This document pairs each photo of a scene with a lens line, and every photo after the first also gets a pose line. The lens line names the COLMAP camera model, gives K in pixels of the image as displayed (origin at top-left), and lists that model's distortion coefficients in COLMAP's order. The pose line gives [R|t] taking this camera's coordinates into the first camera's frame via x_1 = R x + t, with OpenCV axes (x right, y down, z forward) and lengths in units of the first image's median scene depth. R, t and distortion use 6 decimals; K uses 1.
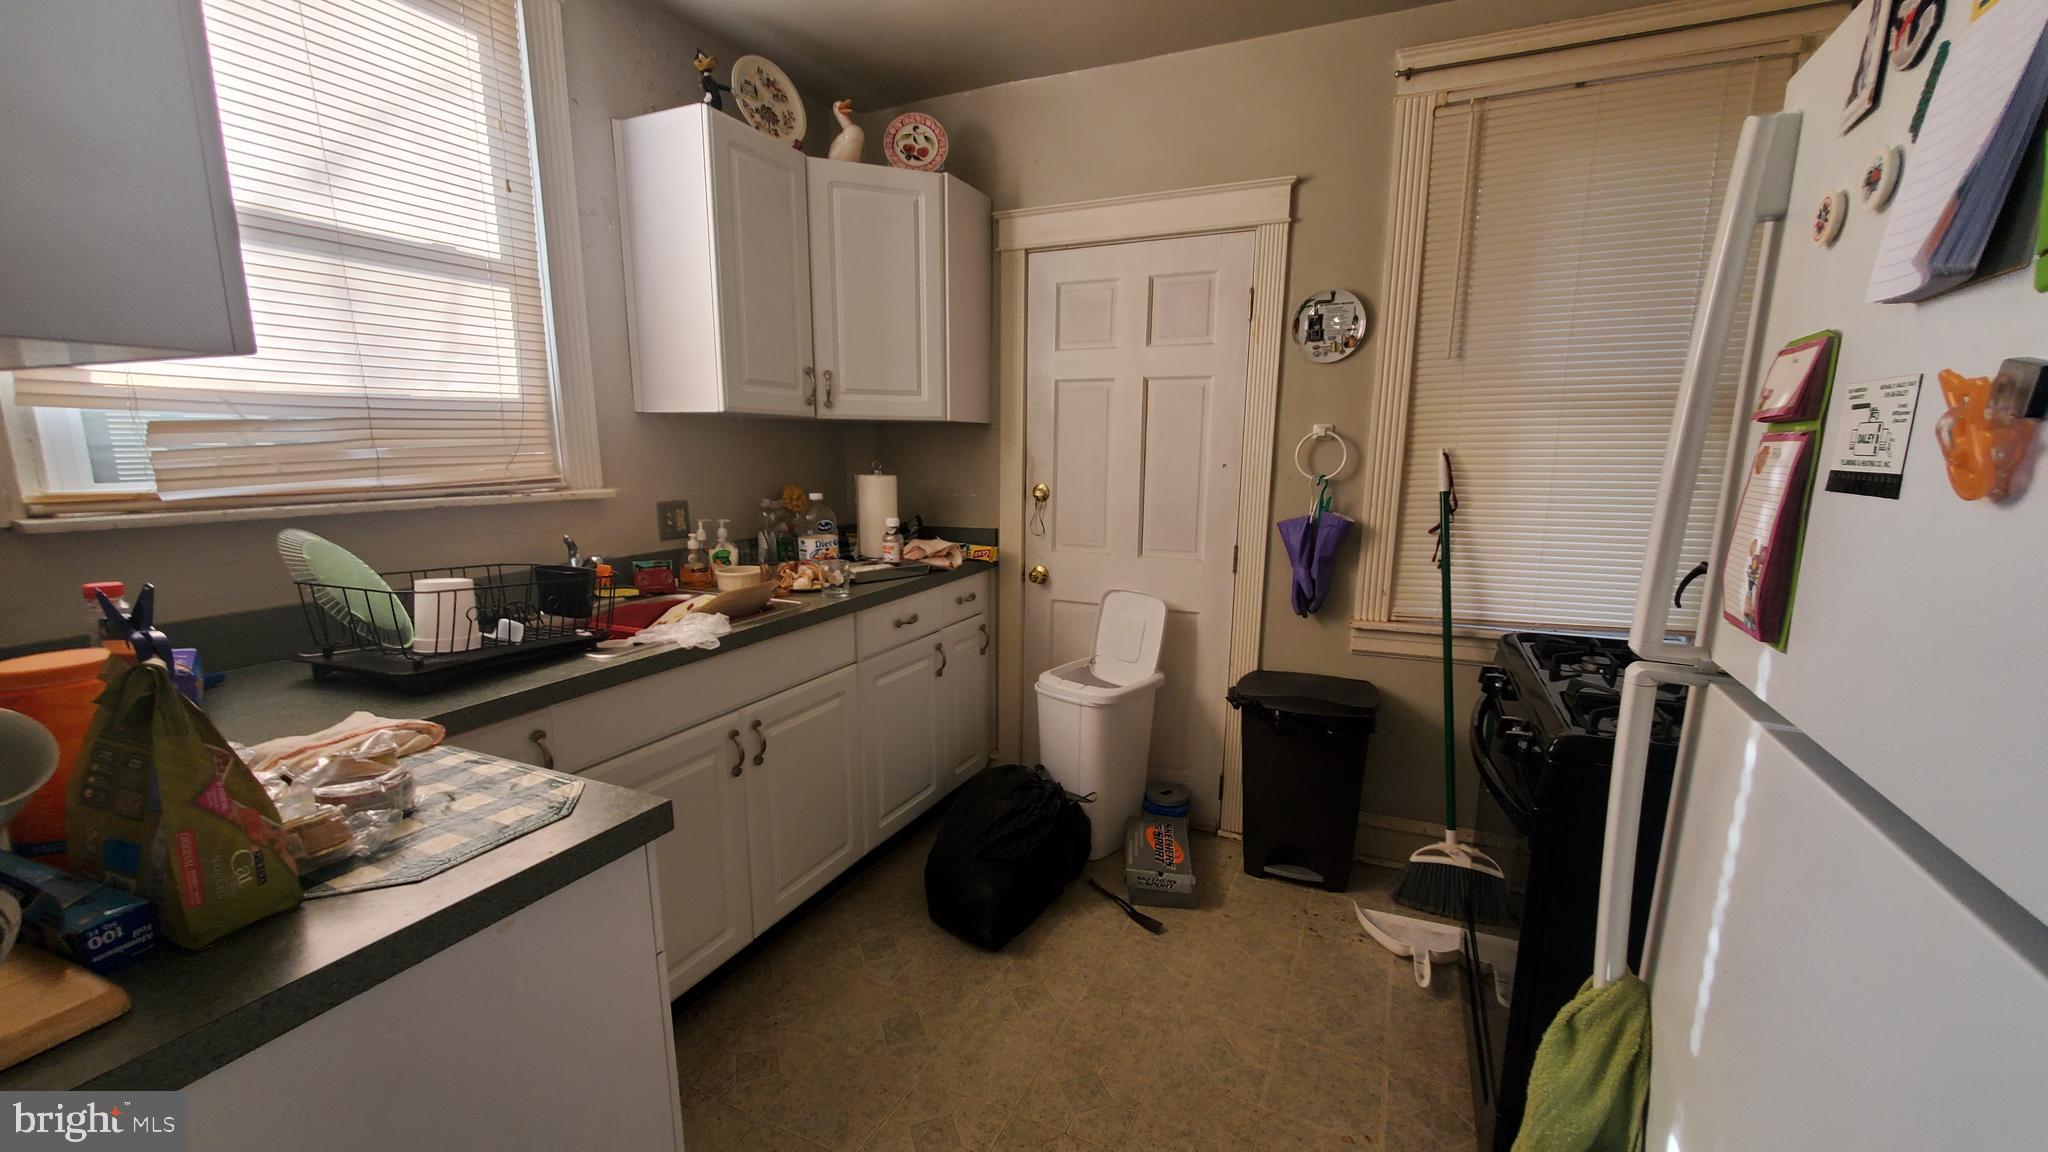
lens RADIAL K [[819.2, 0, 1033.5], [0, 819.2, 603.9], [0, 0, 1]] dist [-0.000668, -0.000534]
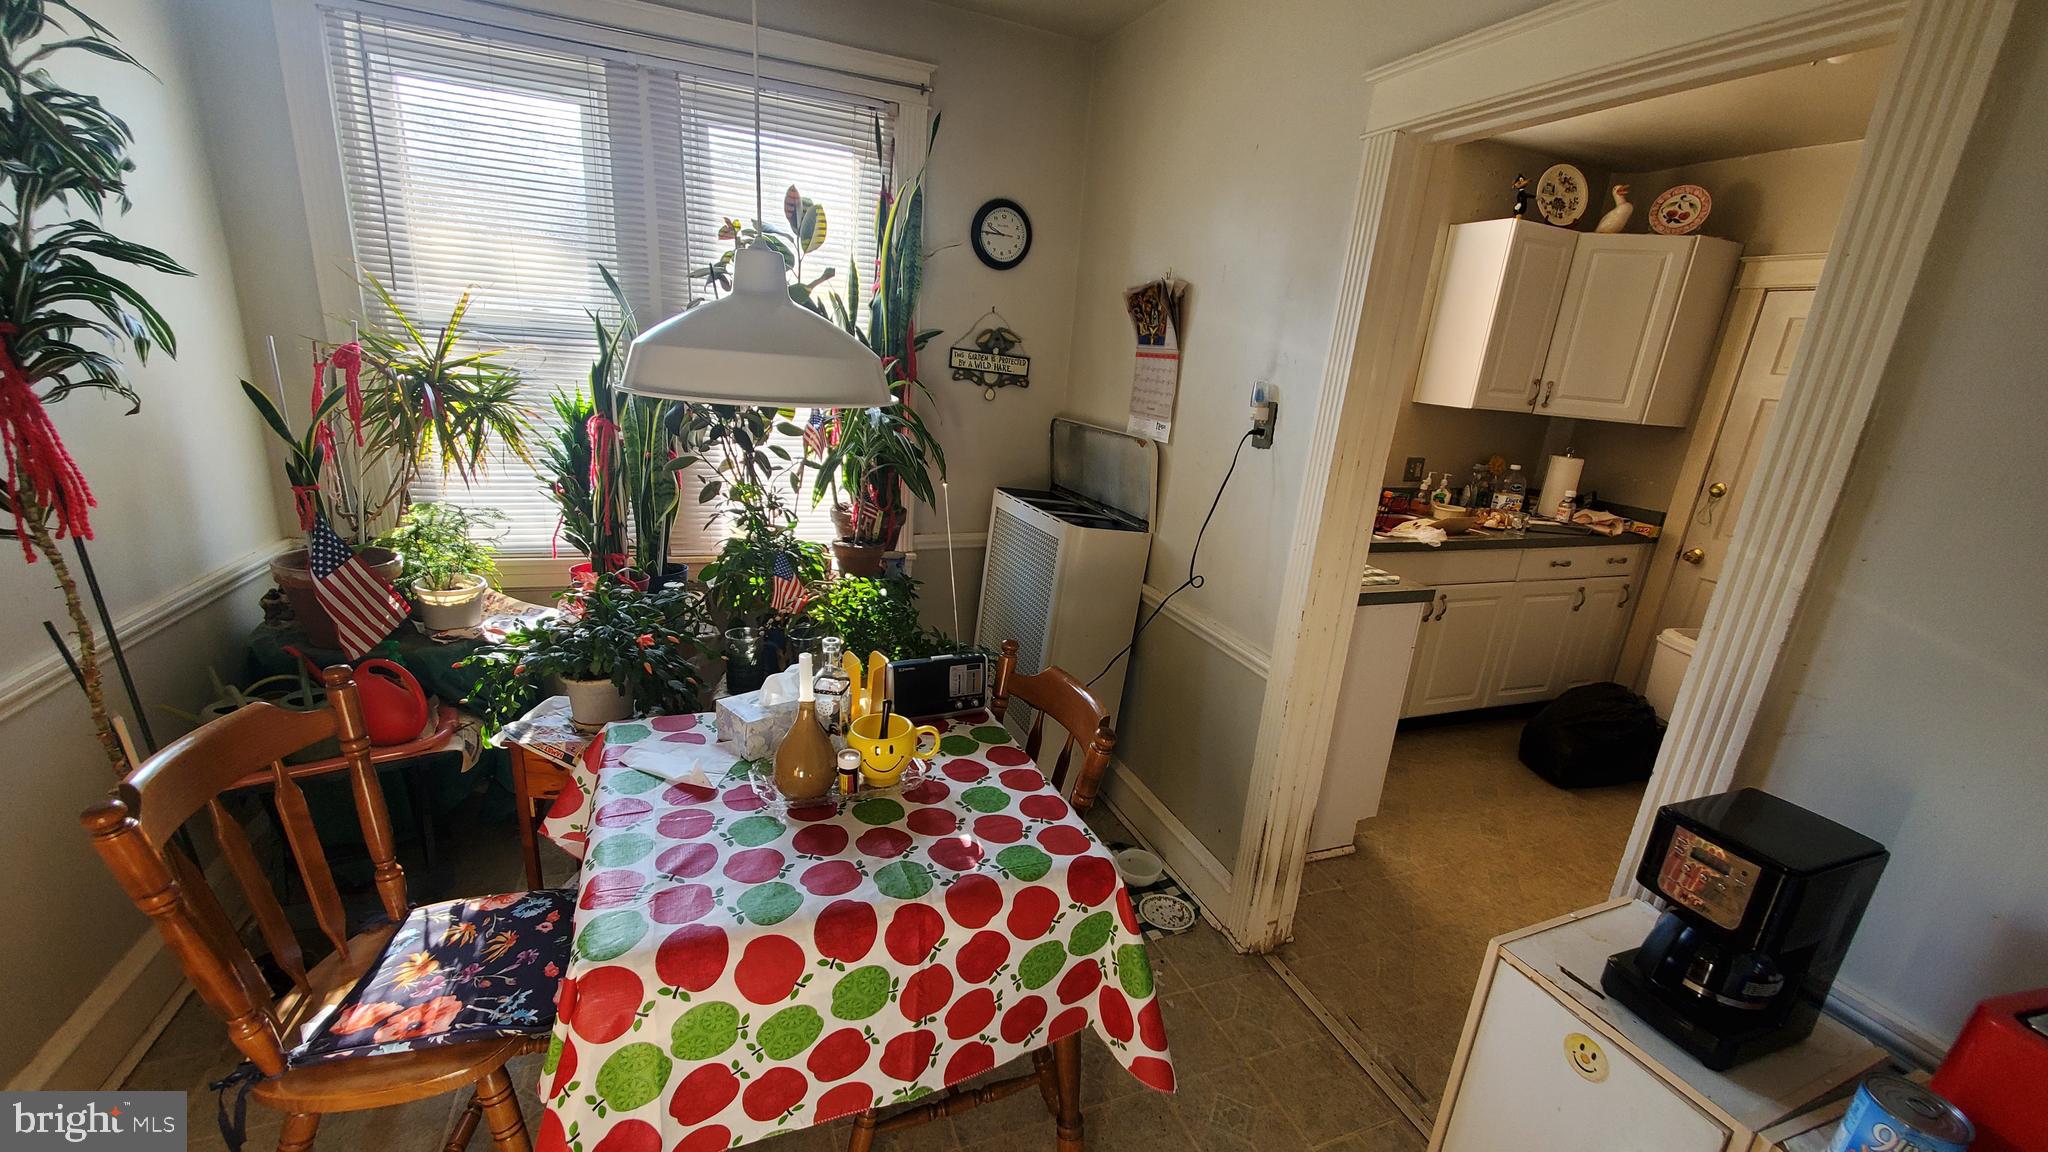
lens RADIAL K [[819.2, 0, 1033.5], [0, 819.2, 603.9], [0, 0, 1]] dist [-0.000668, -0.000534]
pose [[0.721507, 0.254783, -0.643827, 0.114644], [-0.205577, 0.966735, 0.152188, 0.058045], [0.661186, 0.022551, 0.749883, -0.652087]]
